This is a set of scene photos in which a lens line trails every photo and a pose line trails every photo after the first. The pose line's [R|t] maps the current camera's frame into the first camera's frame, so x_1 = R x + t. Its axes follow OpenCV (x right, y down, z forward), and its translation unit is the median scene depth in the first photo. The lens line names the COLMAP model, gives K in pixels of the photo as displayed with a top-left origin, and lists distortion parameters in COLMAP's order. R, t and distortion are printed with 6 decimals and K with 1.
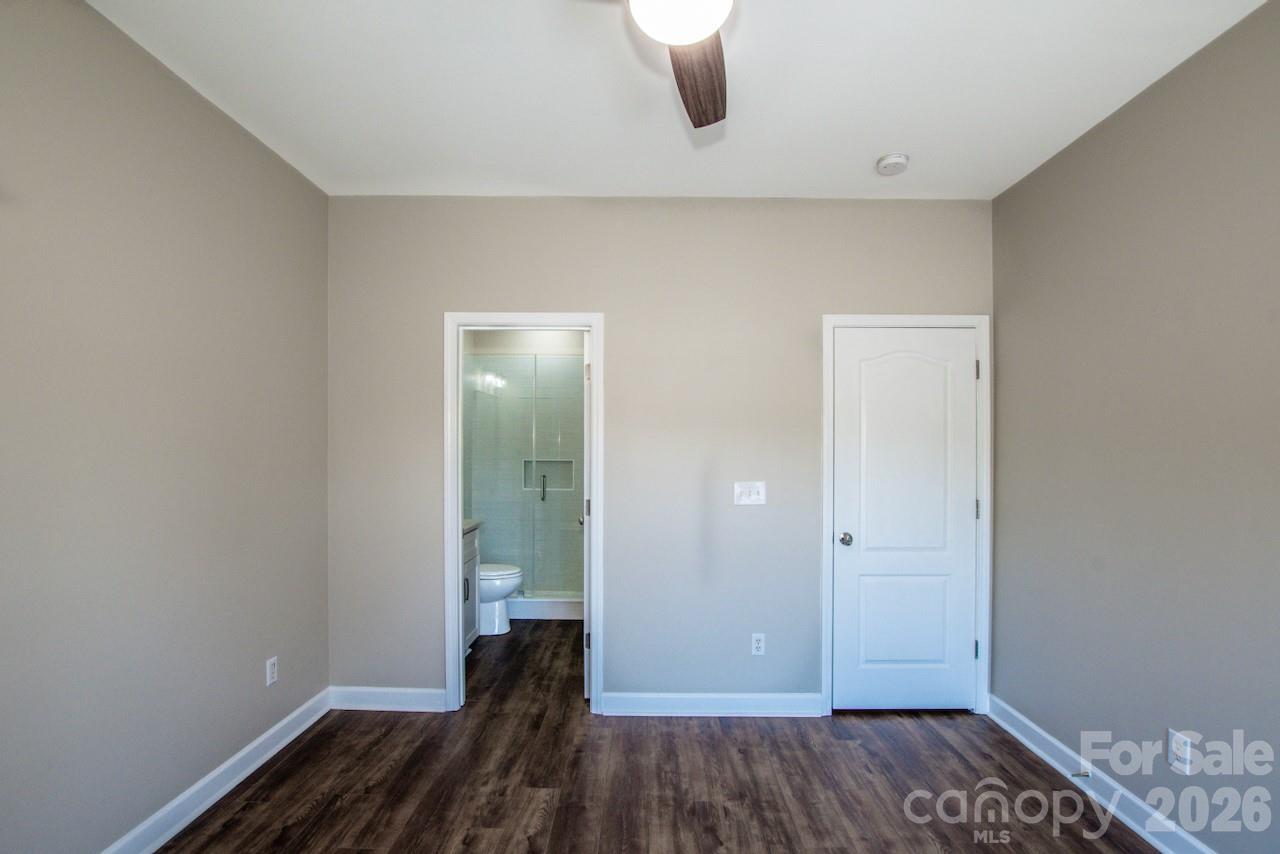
lens RADIAL K [[577.3, 0, 626.7], [0, 577.3, 451.3], [0, 0, 1]] dist [-0.027745, 0.004698]
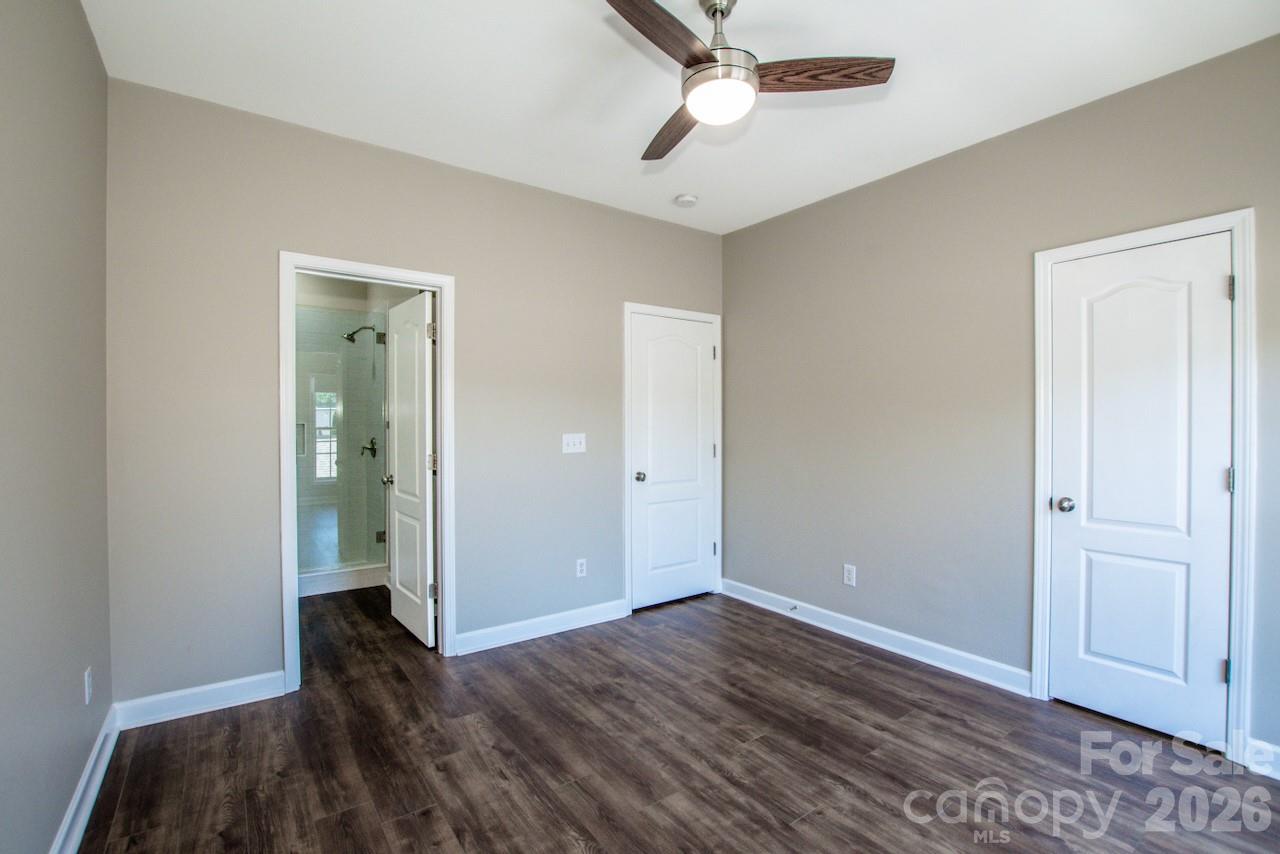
lens RADIAL K [[577.3, 0, 634.5], [0, 577.3, 426.4], [0, 0, 1]] dist [-0.027745, 0.004698]
pose [[0.807334, -0.010272, 0.590006, -0.409149], [0.000679, 0.999864, 0.016479, 0.017830], [-0.590095, -0.012903, 0.807231, -0.045597]]
